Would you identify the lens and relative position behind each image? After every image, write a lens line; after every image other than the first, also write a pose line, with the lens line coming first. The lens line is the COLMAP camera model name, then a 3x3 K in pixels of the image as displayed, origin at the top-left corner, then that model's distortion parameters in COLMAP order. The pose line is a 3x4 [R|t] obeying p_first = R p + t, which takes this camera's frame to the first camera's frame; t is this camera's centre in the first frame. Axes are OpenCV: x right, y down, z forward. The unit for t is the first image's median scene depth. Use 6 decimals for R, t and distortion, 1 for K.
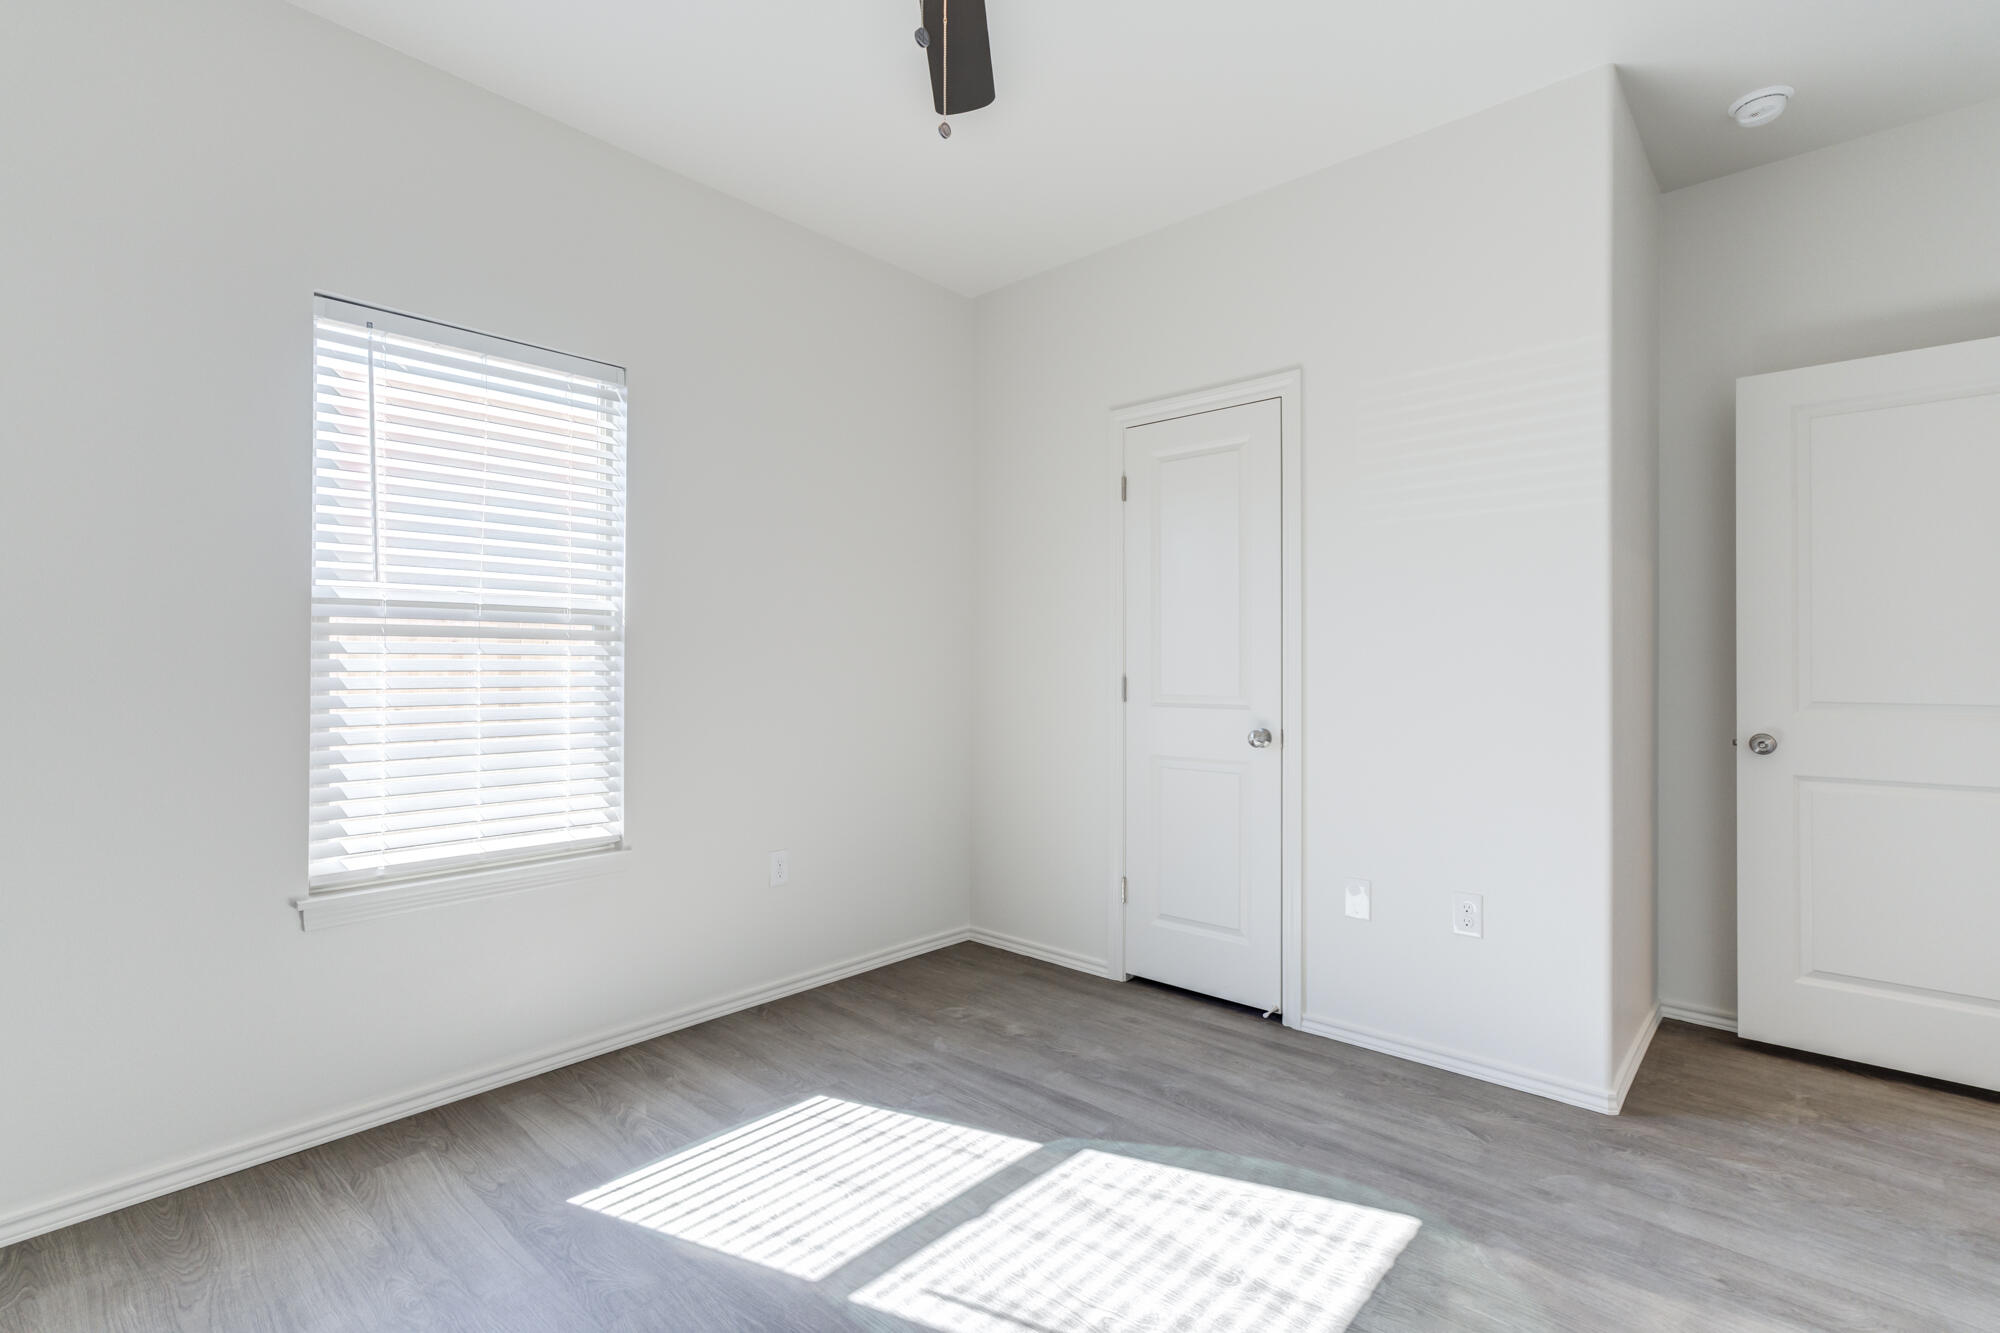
lens RADIAL K [[931.9, 0, 1000.0], [0, 931.9, 666.5], [0, 0, 1]] dist [0.001126, 0.000233]
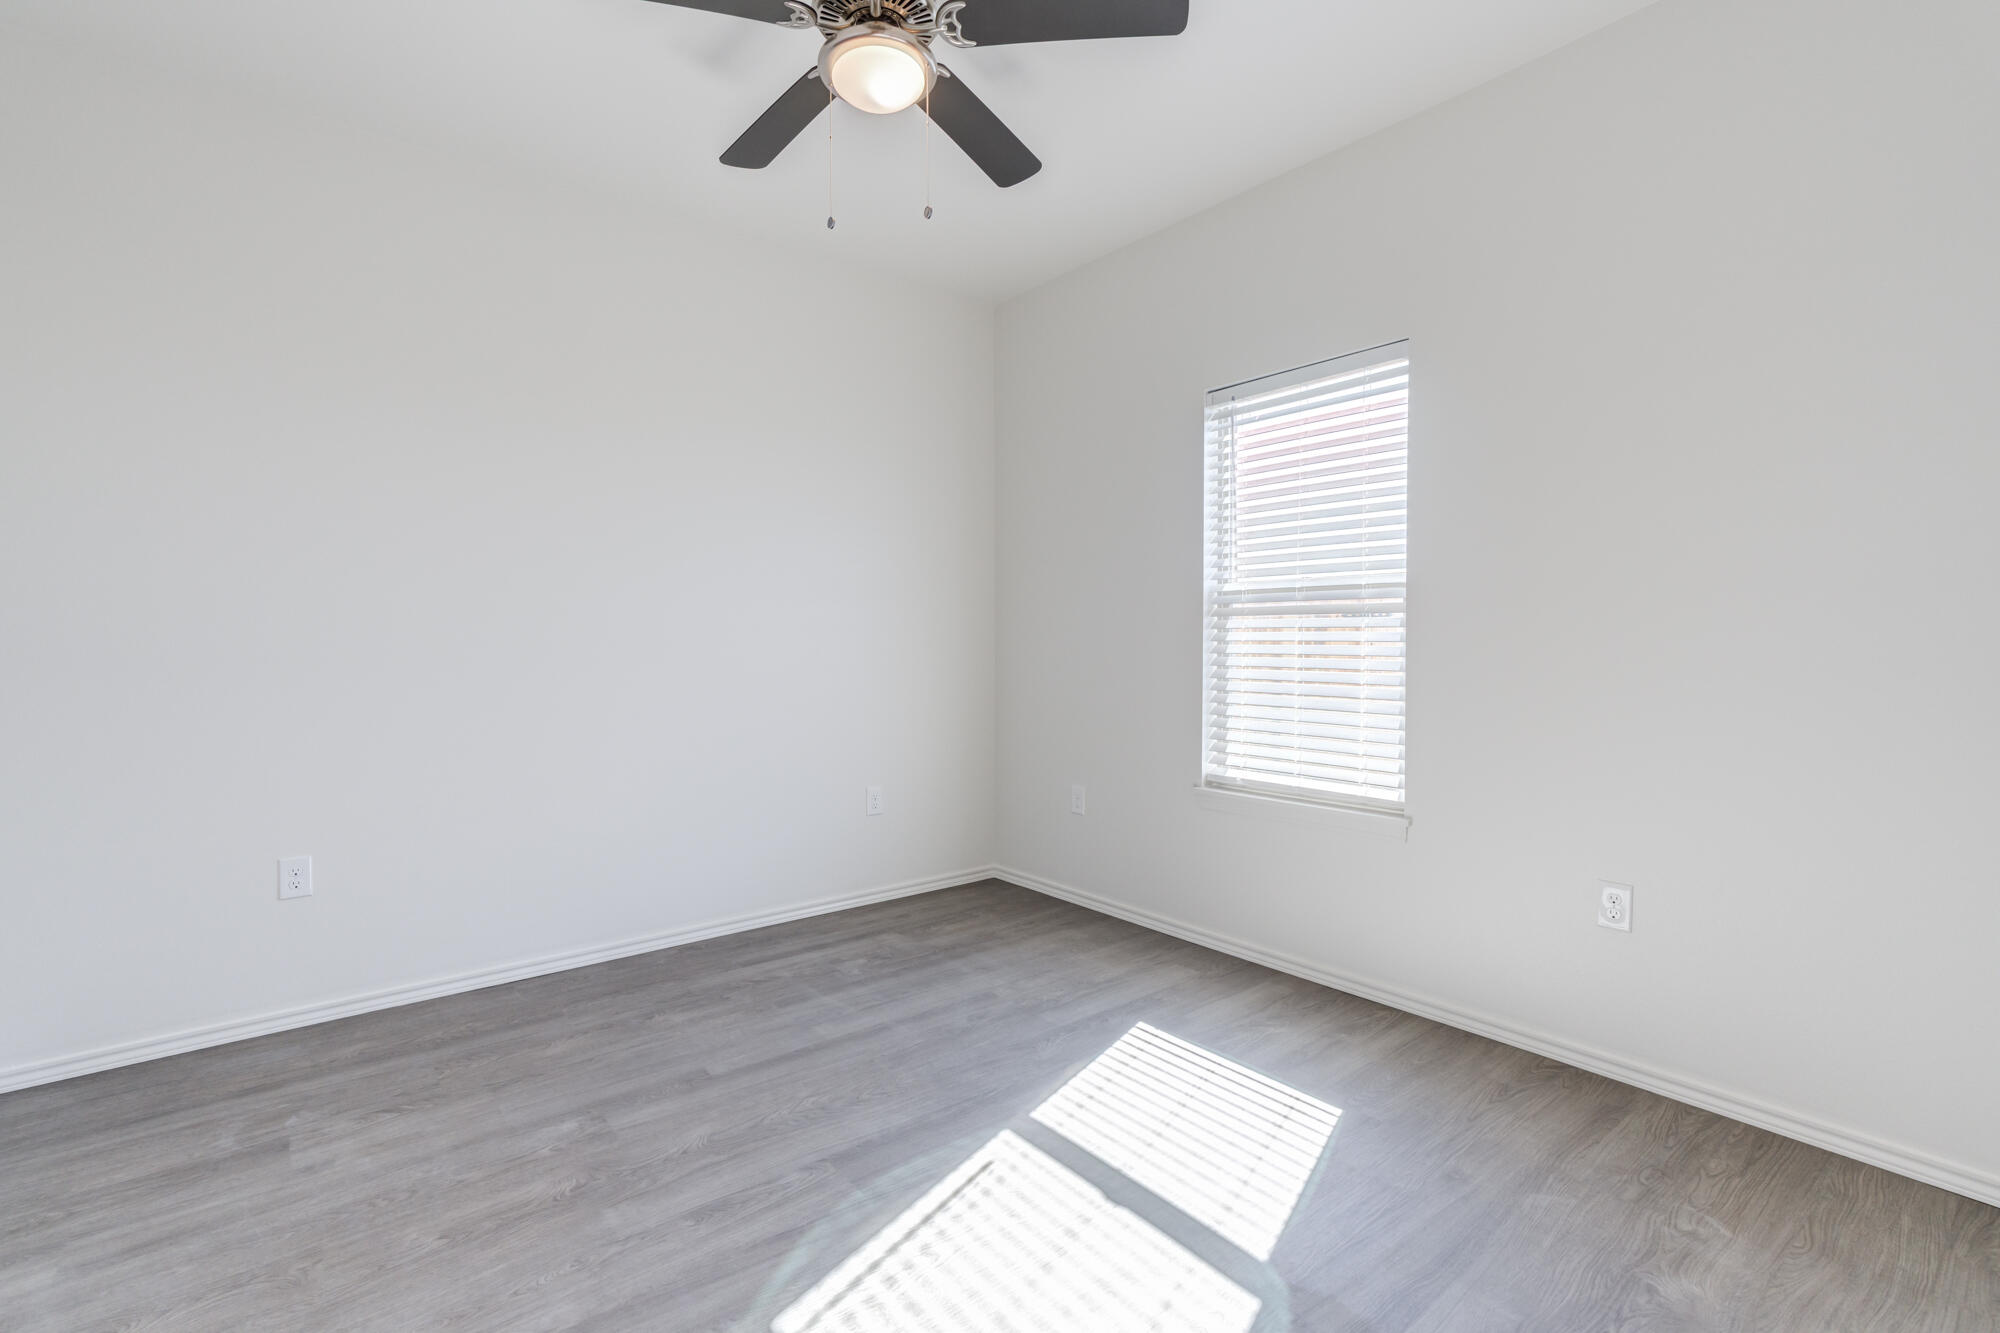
lens RADIAL K [[931.9, 0, 1000.0], [0, 931.9, 666.5], [0, 0, 1]] dist [0.001126, 0.000233]
pose [[-0.173337, 0.031778, -0.984350, 0.784746], [0.003778, 0.999493, 0.031602, -0.002619], [0.984855, 0.001759, -0.173370, 0.874355]]
